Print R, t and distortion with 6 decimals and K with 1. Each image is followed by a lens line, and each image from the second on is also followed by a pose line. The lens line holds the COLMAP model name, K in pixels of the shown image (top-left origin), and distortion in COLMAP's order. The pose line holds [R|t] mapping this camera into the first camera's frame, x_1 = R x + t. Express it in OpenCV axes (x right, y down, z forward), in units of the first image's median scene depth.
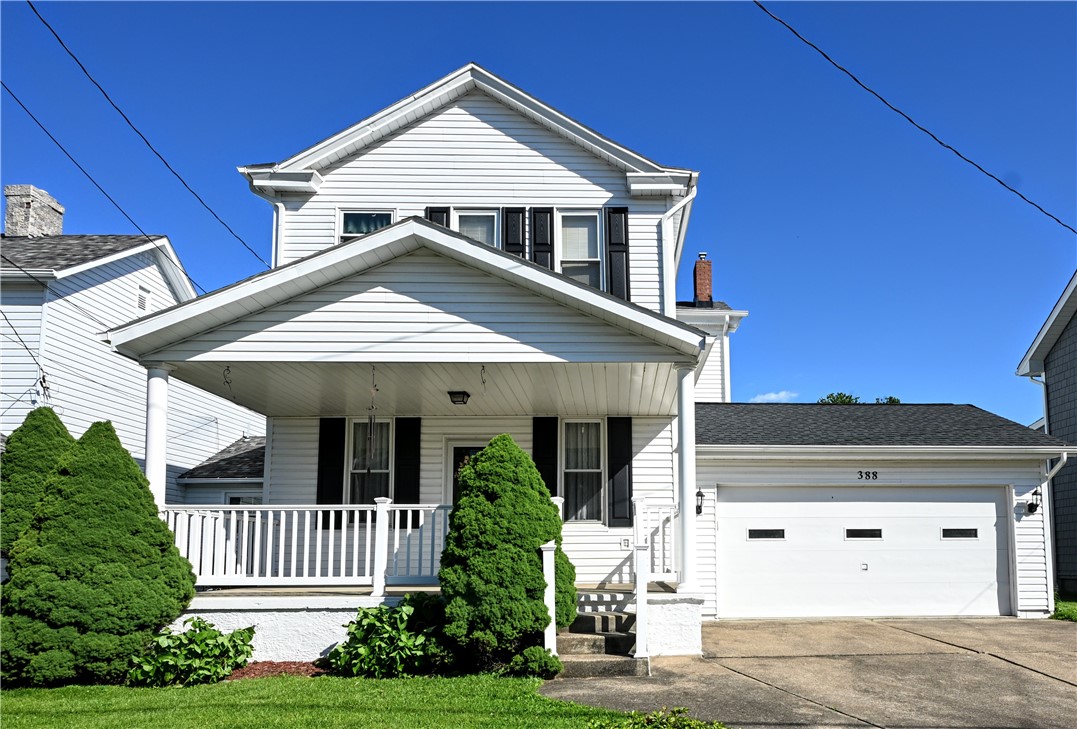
lens RADIAL K [[728.3, 0, 656.8], [0, 728.3, 491.3], [0, 0, 1]] dist [-0.006476, -0.002938]
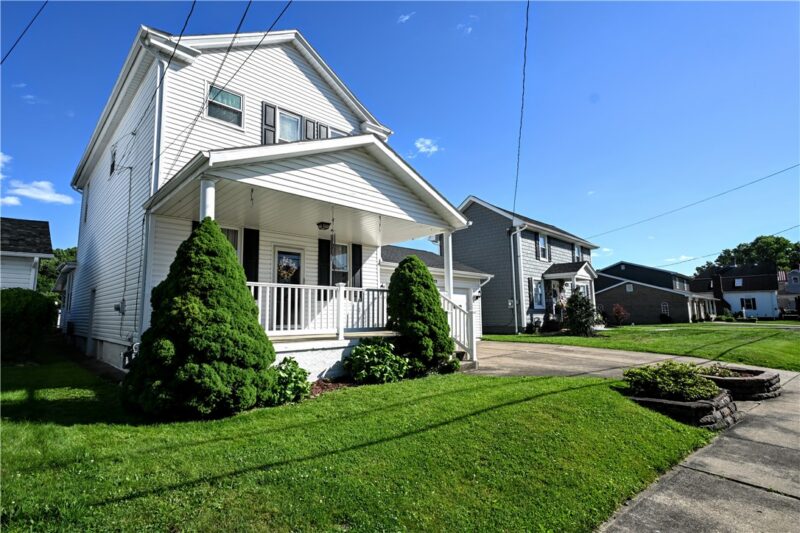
lens RADIAL K [[395.2, 0, 400.4], [0, 395.2, 265.5], [0, 0, 1]] dist [0.000589, 0.000216]
pose [[0.747623, 0.082738, 0.658950, -0.630075], [-0.055141, 0.996517, -0.062562, 0.013118], [-0.661831, 0.010438, 0.749581, 0.137141]]
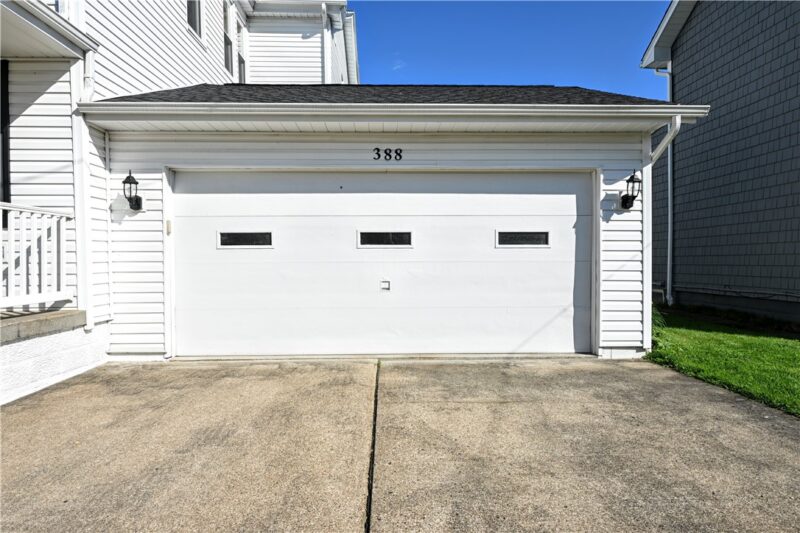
lens RADIAL K [[492.0, 0, 403.5], [0, 492.0, 266.7], [0, 0, 1]] dist [-0.008931, 0.002109]
pose [[0.999638, 0.001865, -0.026858, 0.324885], [0.000929, 0.994612, 0.103668, 0.036685], [0.026906, -0.103656, 0.994249, 0.536962]]
